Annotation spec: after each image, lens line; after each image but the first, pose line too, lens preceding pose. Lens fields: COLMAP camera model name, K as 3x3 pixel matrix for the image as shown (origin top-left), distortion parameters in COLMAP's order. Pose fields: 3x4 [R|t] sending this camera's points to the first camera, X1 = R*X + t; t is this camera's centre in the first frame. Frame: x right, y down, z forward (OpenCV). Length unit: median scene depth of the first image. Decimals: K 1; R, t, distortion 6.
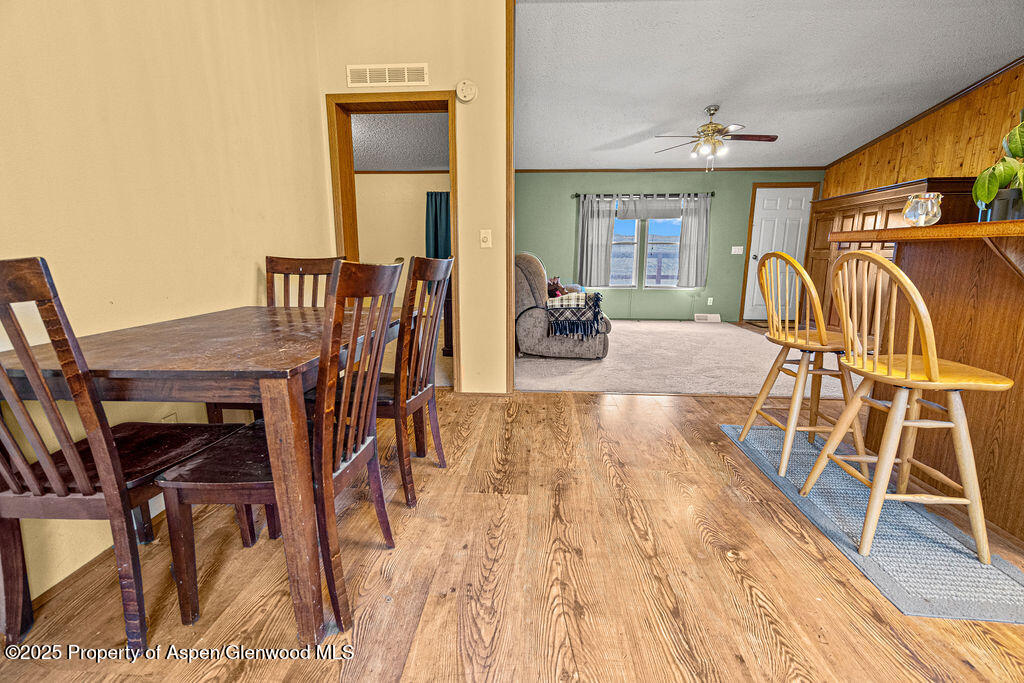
lens RADIAL K [[446.6, 0, 514.6], [0, 446.6, 339.7], [0, 0, 1]] dist [0.000126, 0.000094]
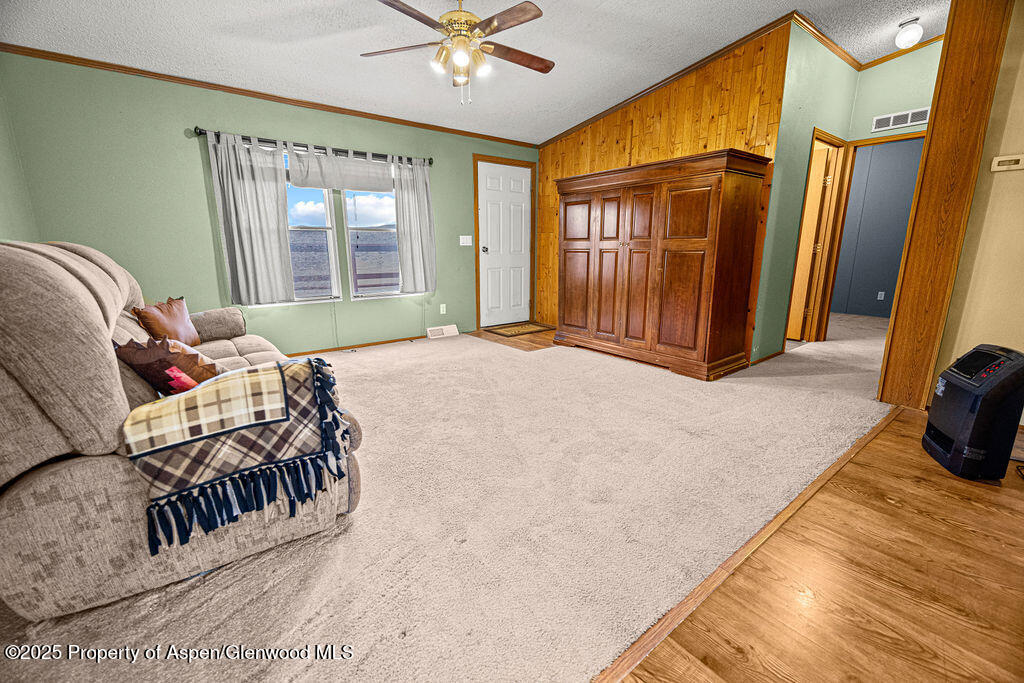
lens RADIAL K [[425.4, 0, 512.0], [0, 425.4, 341.5], [0, 0, 1]] dist [0.002789, 0.000221]
pose [[0.744913, -0.148767, 0.650363, 0.087879], [0.129043, 0.988541, 0.078321, -0.126339], [-0.654562, 0.025582, 0.755575, 0.662437]]
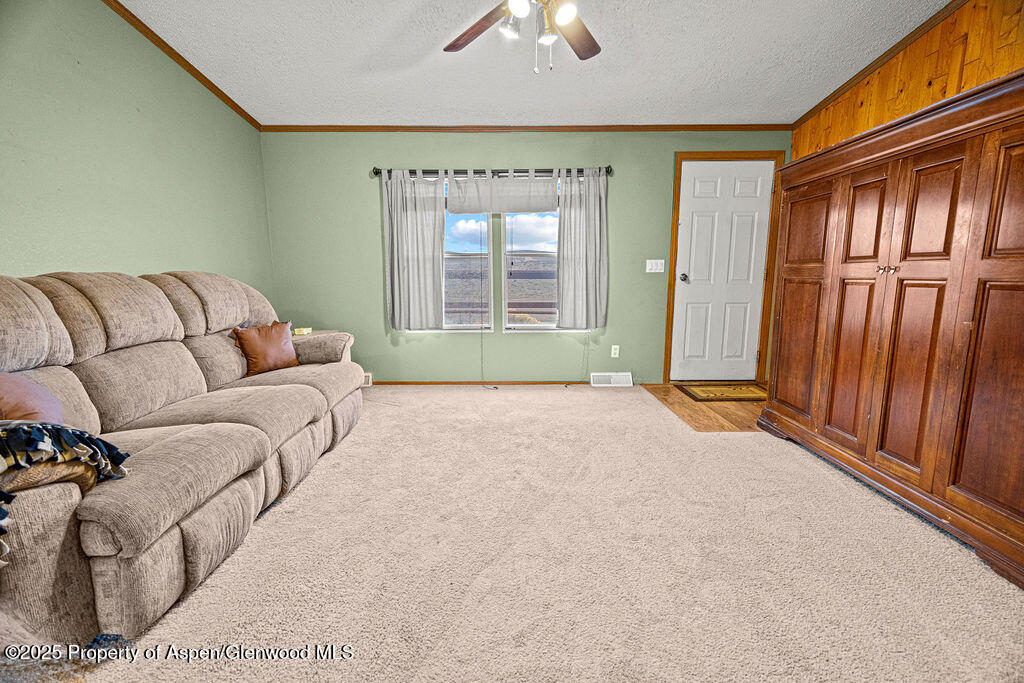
lens RADIAL K [[430.8, 0, 514.2], [0, 430.8, 338.6], [0, 0, 1]] dist [0.002632, 0.000327]
pose [[0.997729, -0.015787, 0.065482, 0.459604], [0.018390, 0.999056, -0.039347, -0.142763], [-0.064799, 0.040462, 0.997078, 0.748088]]
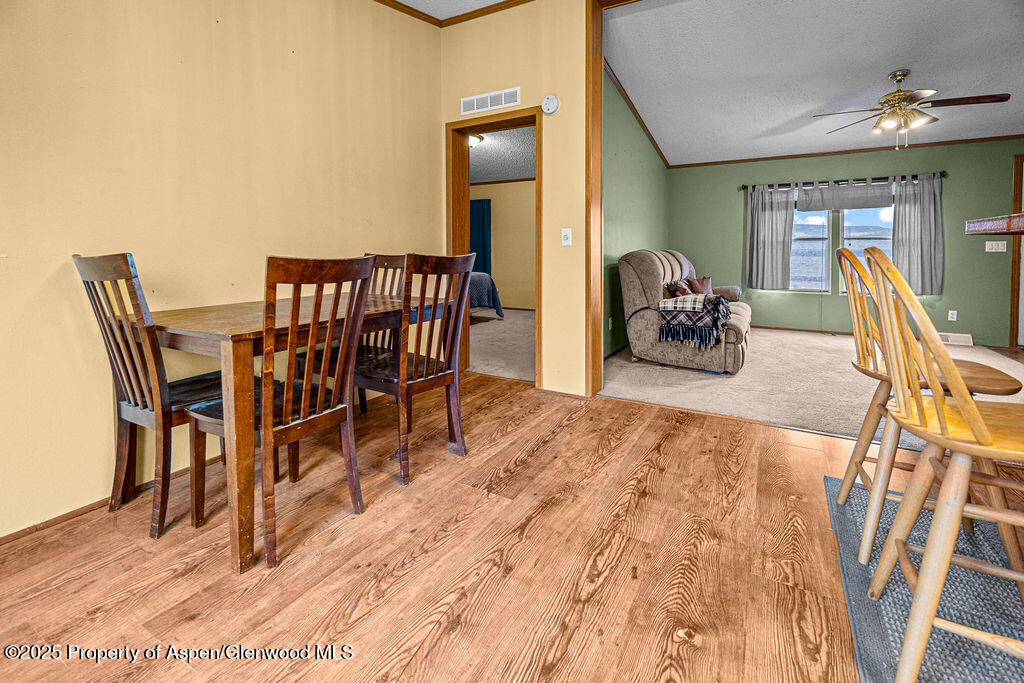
lens RADIAL K [[457.1, 0, 512.0], [0, 457.1, 262.4], [0, 0, 1]] dist [0.004093, 0.000142]
pose [[0.896817, 0.009369, -0.442302, 0.216667], [-0.082823, 0.985655, -0.147054, -0.003707], [0.434580, 0.168513, 0.884728, 0.024573]]
